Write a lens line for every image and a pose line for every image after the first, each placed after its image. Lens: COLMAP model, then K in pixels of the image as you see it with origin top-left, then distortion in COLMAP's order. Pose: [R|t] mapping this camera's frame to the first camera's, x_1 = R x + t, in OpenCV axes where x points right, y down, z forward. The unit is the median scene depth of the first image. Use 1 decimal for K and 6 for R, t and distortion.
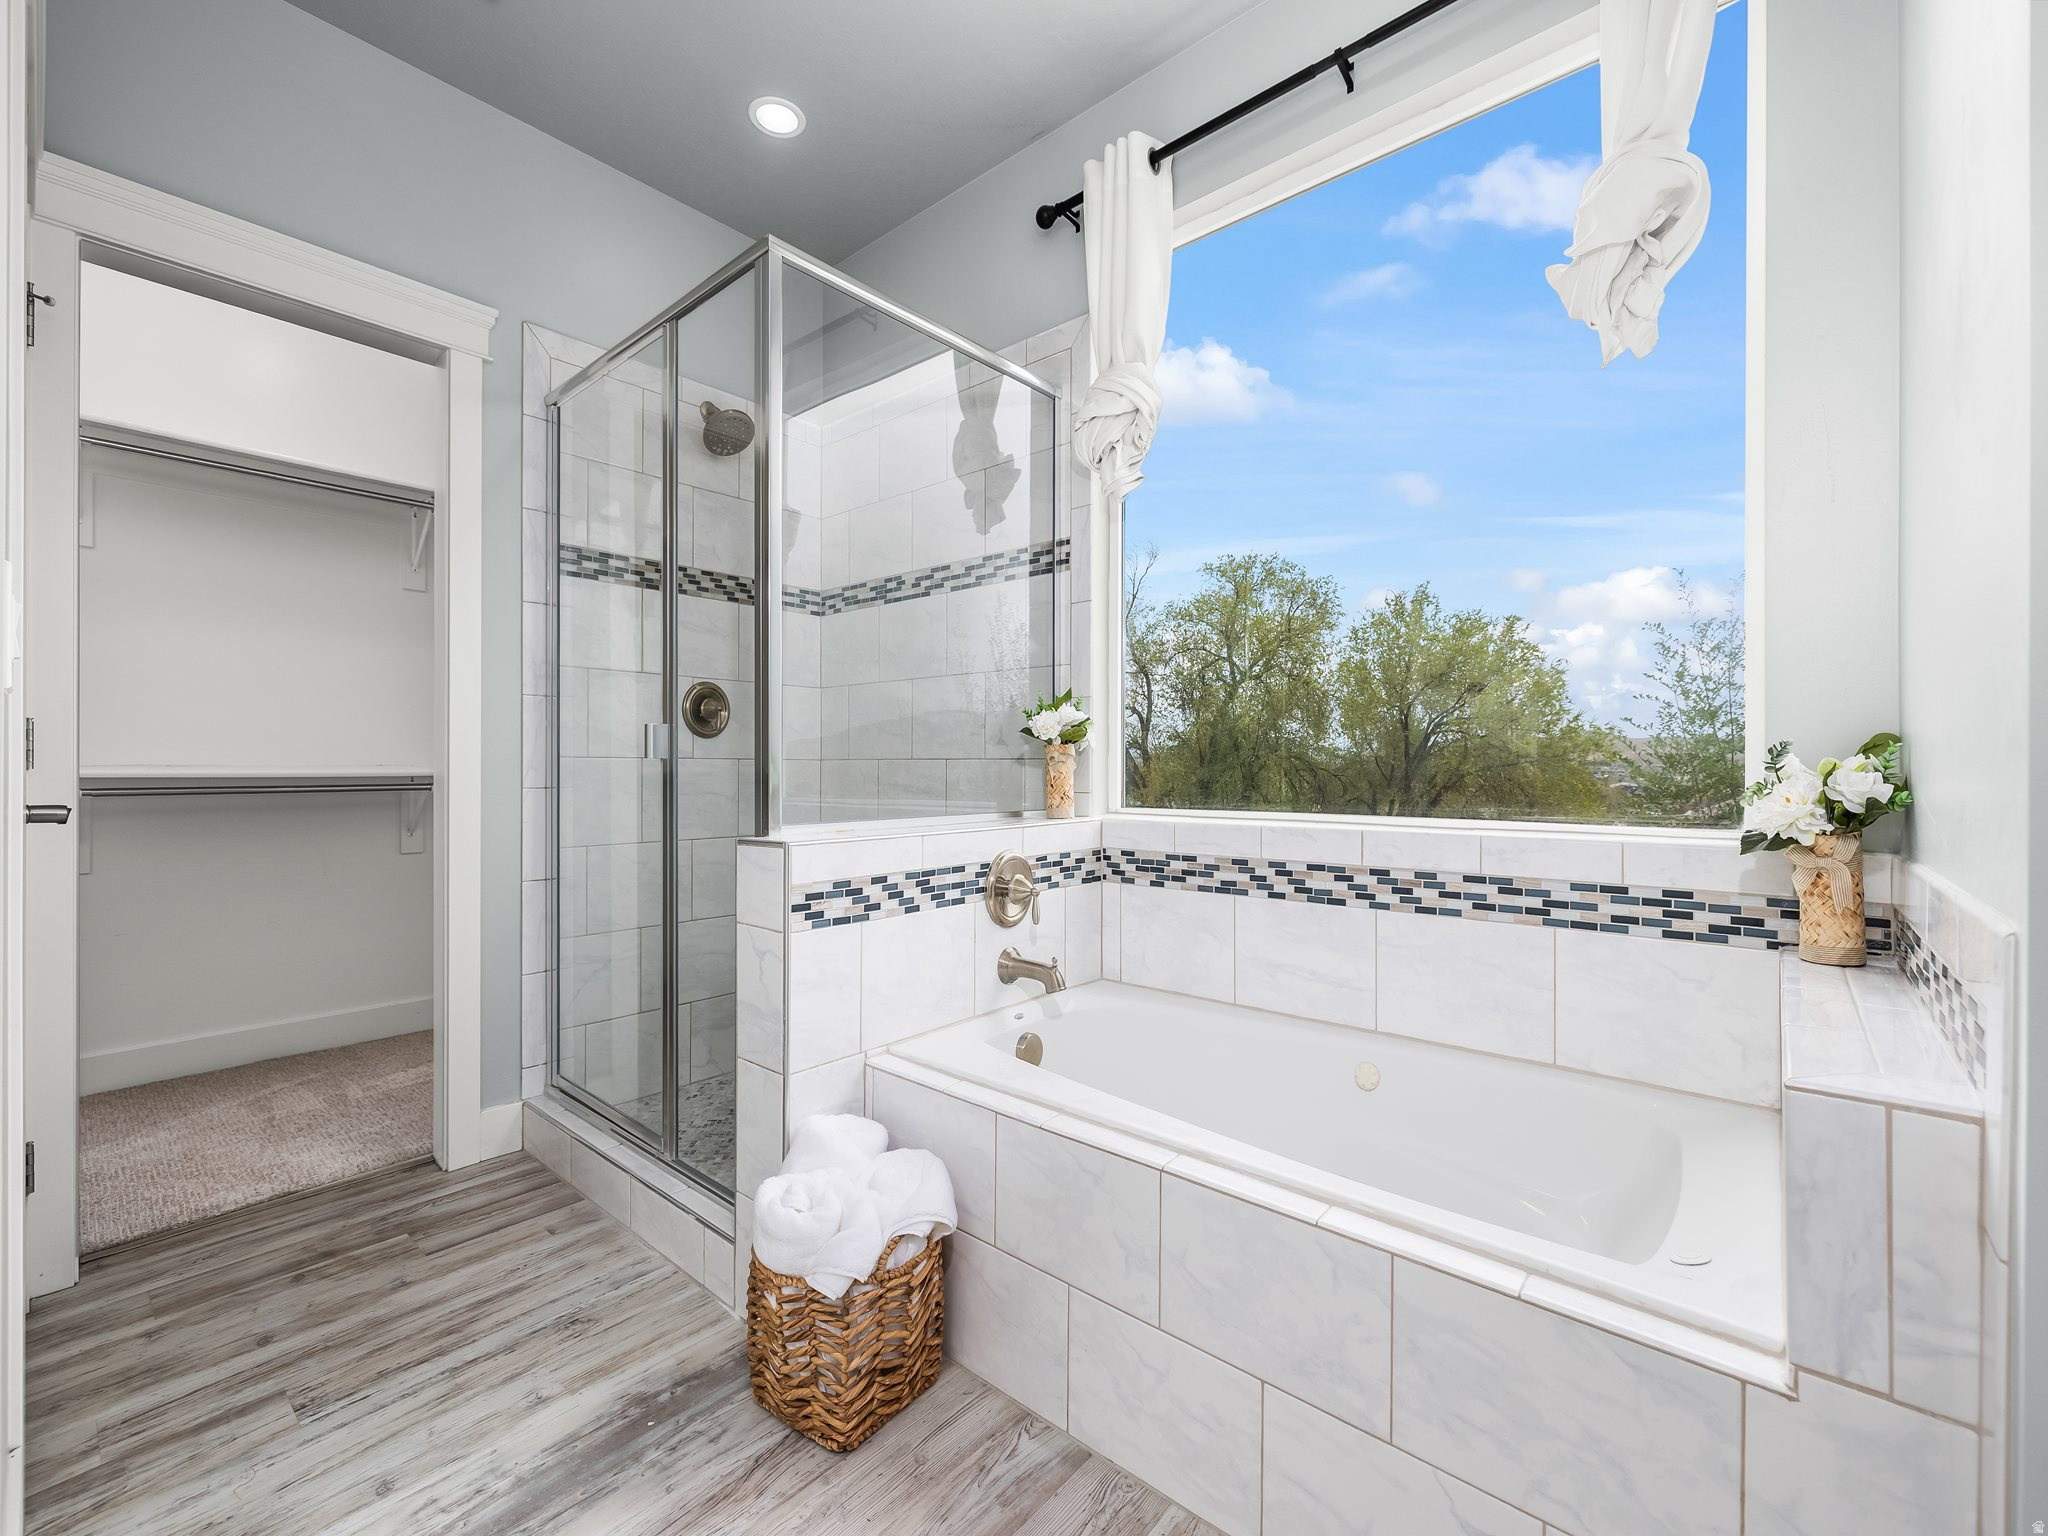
lens RADIAL K [[875.2, 0, 1024.8], [0, 875.2, 765.8], [0, 0, 1]] dist [-0.002153, -0.000027]
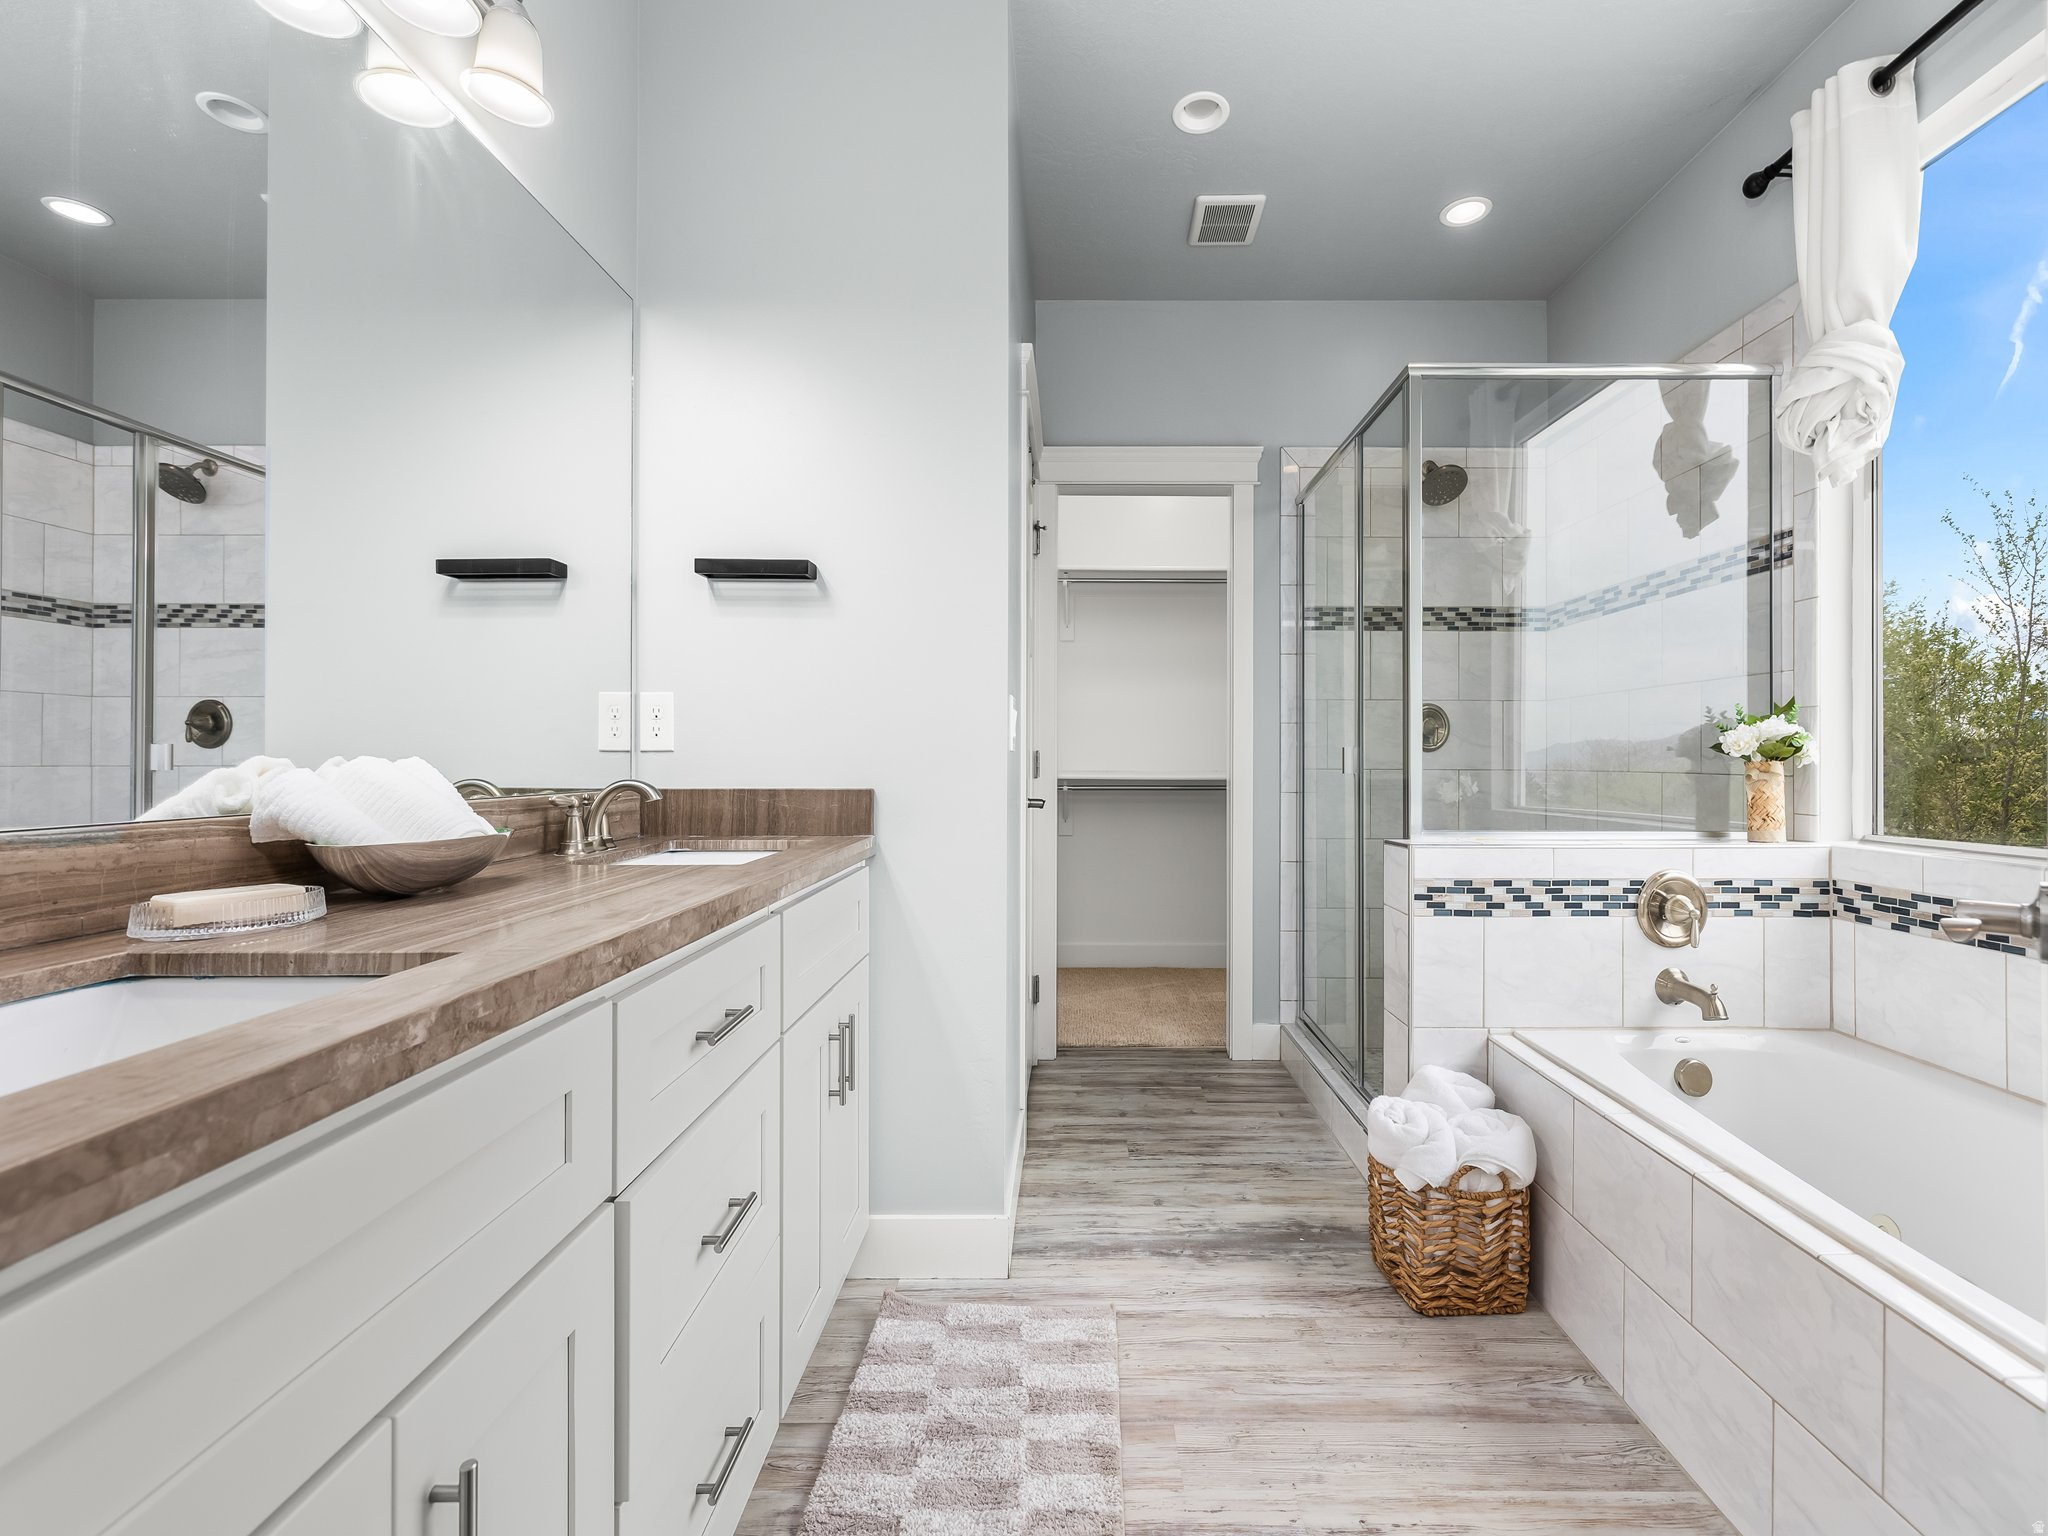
lens RADIAL K [[875.2, 0, 1059.6], [0, 875.2, 762.9], [0, 0, 1]] dist [-0.002153, -0.000027]
pose [[0.651782, 0.001185, -0.758405, 0.286178], [-0.001709, 0.999999, 0.000093, -0.024292], [0.758404, 0.001235, 0.651783, -0.174172]]
